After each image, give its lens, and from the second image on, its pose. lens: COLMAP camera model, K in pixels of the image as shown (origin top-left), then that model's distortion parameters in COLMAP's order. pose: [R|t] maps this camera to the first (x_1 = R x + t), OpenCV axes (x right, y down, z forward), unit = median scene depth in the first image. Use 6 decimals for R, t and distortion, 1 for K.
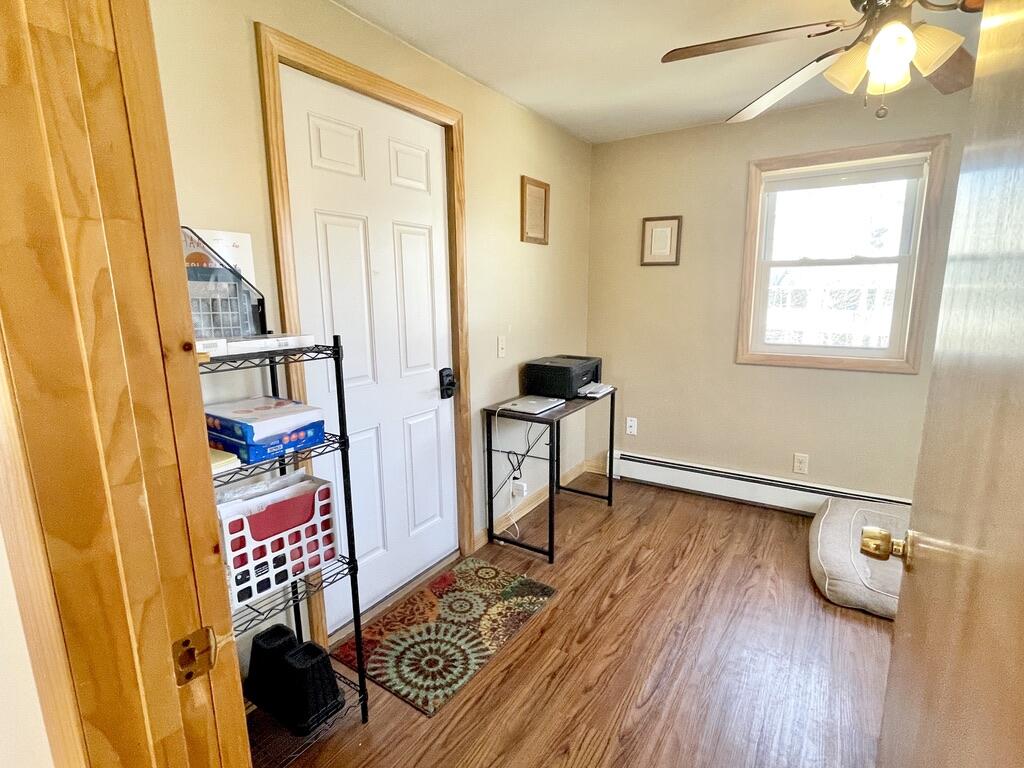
lens RADIAL K [[516.5, 0, 512.0], [0, 516.5, 384.0], [0, 0, 1]] dist [-0.005882, -0.001492]
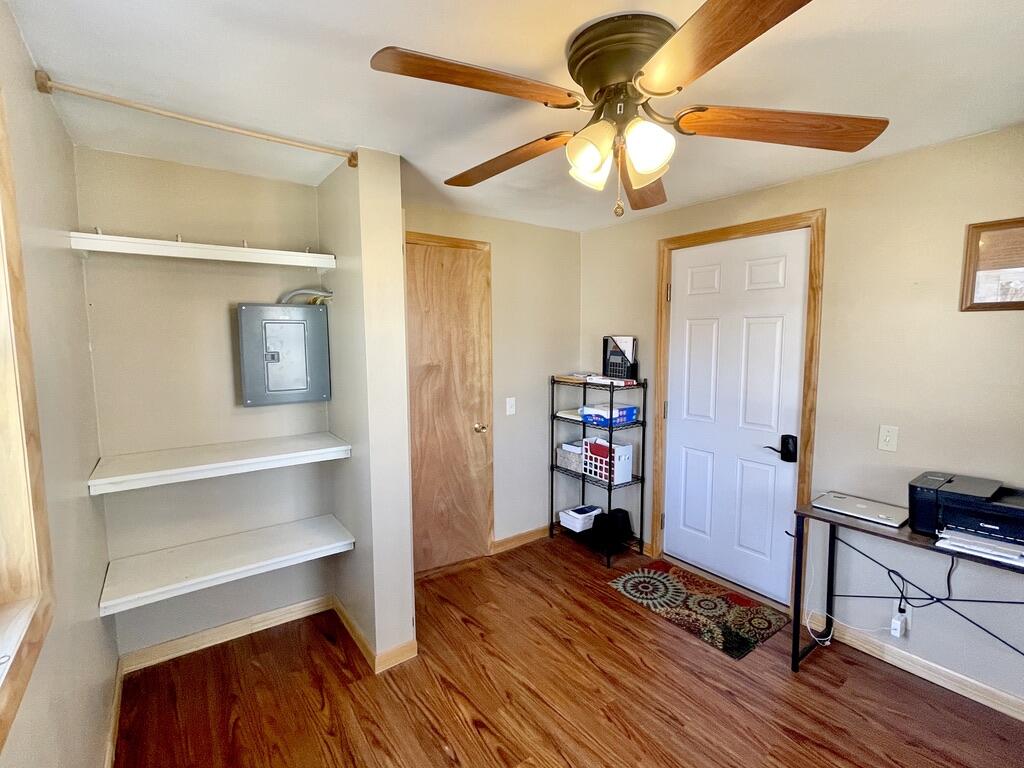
lens RADIAL K [[502.9, 0, 512.0], [0, 502.9, 384.0], [0, 0, 1]] dist [0.000090, -0.000017]
pose [[-0.371950, 0.108392, -0.921903, 1.406430], [-0.155318, 0.971890, 0.176934, -0.306300], [0.915166, 0.208999, -0.344659, 1.021370]]
